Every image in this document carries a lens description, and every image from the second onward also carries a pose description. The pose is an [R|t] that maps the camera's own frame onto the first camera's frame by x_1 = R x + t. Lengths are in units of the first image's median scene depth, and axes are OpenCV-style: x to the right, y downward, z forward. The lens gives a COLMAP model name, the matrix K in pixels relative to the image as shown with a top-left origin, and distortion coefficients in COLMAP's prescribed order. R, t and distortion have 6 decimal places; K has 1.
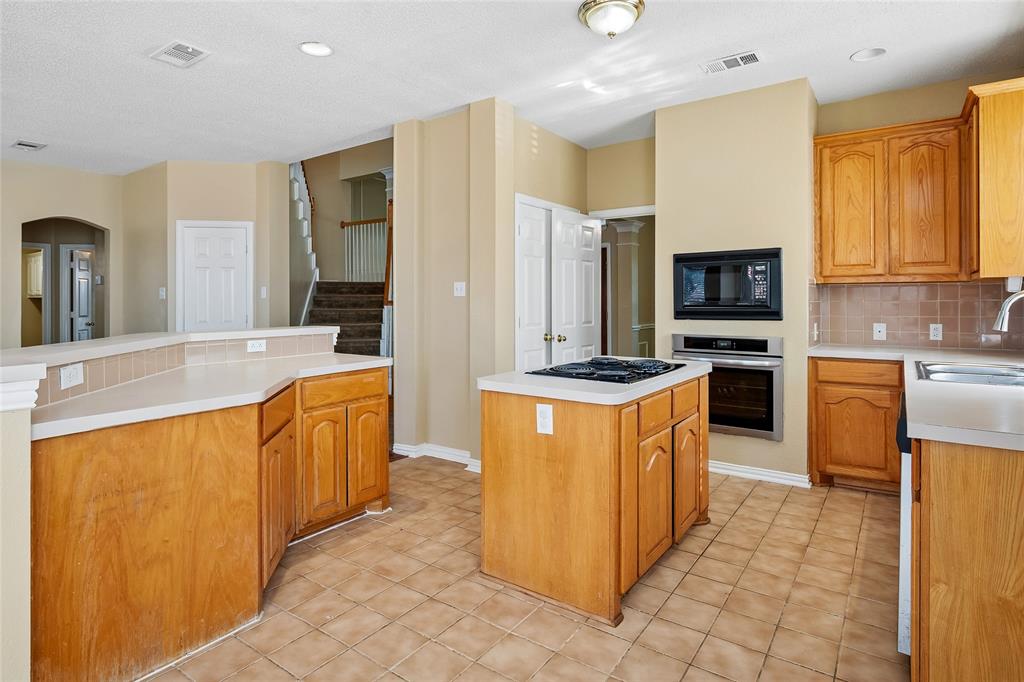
lens RADIAL K [[531.9, 0, 503.3], [0, 531.9, 298.3], [0, 0, 1]] dist [0.000458, -0.001328]
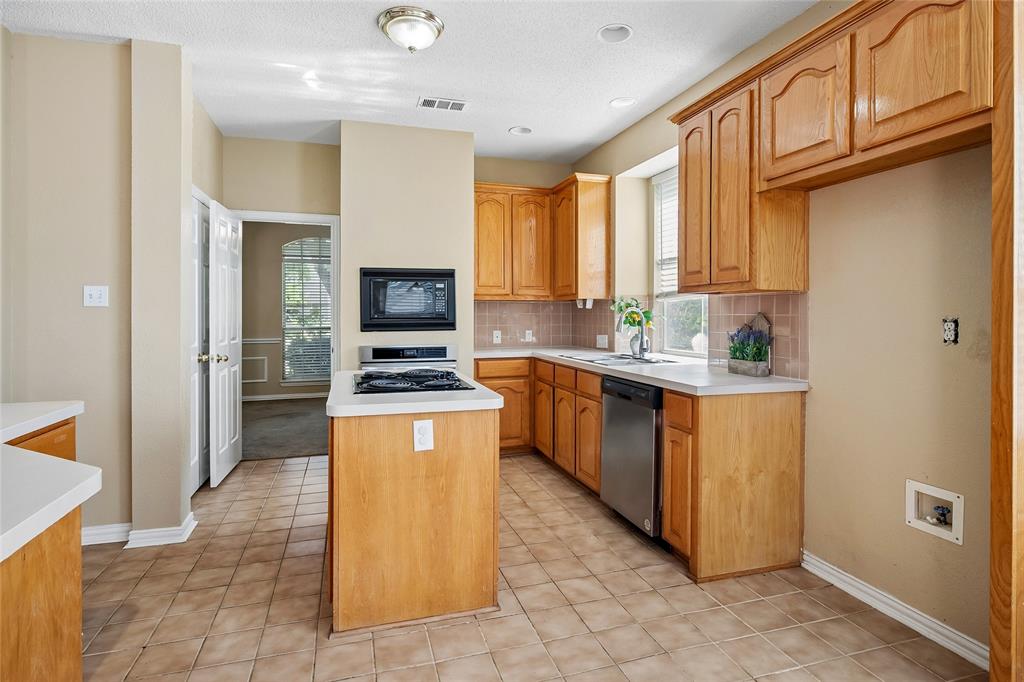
lens RADIAL K [[531.9, 0, 512.4], [0, 531.9, 314.6], [0, 0, 1]] dist [0.000458, -0.001328]
pose [[0.616456, 0.000485, 0.787390, -0.394893], [-0.005222, 0.999980, 0.003472, 0.002550], [-0.787372, -0.006253, 0.616446, 0.189340]]
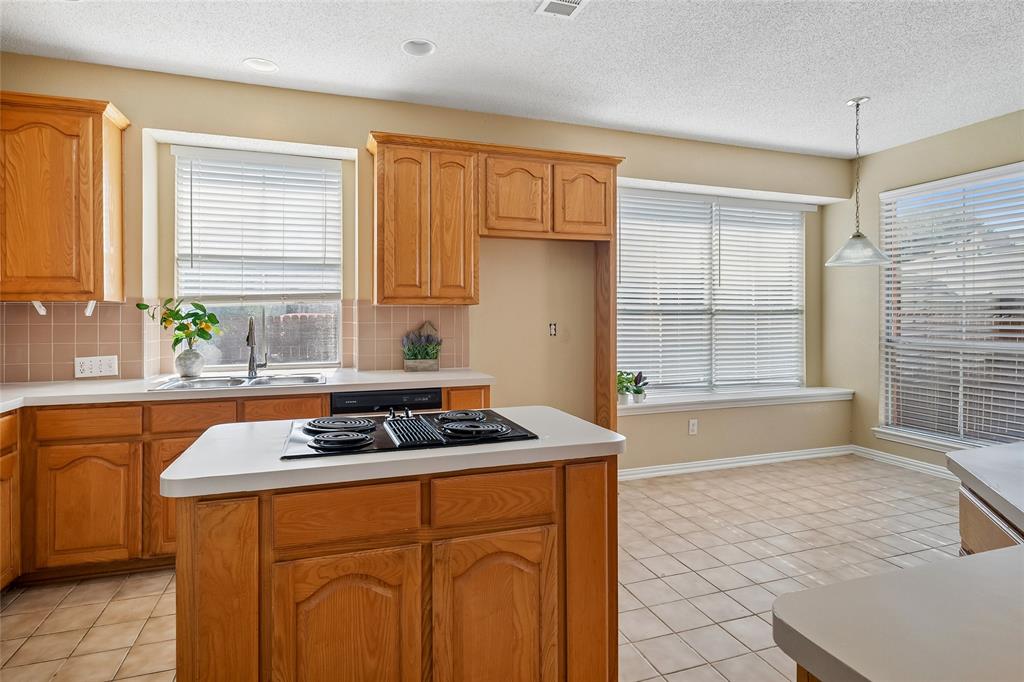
lens RADIAL K [[531.9, 0, 499.0], [0, 531.9, 317.2], [0, 0, 1]] dist [0.000458, -0.001328]
pose [[-0.796390, 0.000880, 0.604783, -0.236618], [0.000410, 0.999999, -0.000916, -0.007148], [-0.604784, -0.000482, -0.796390, 1.268351]]
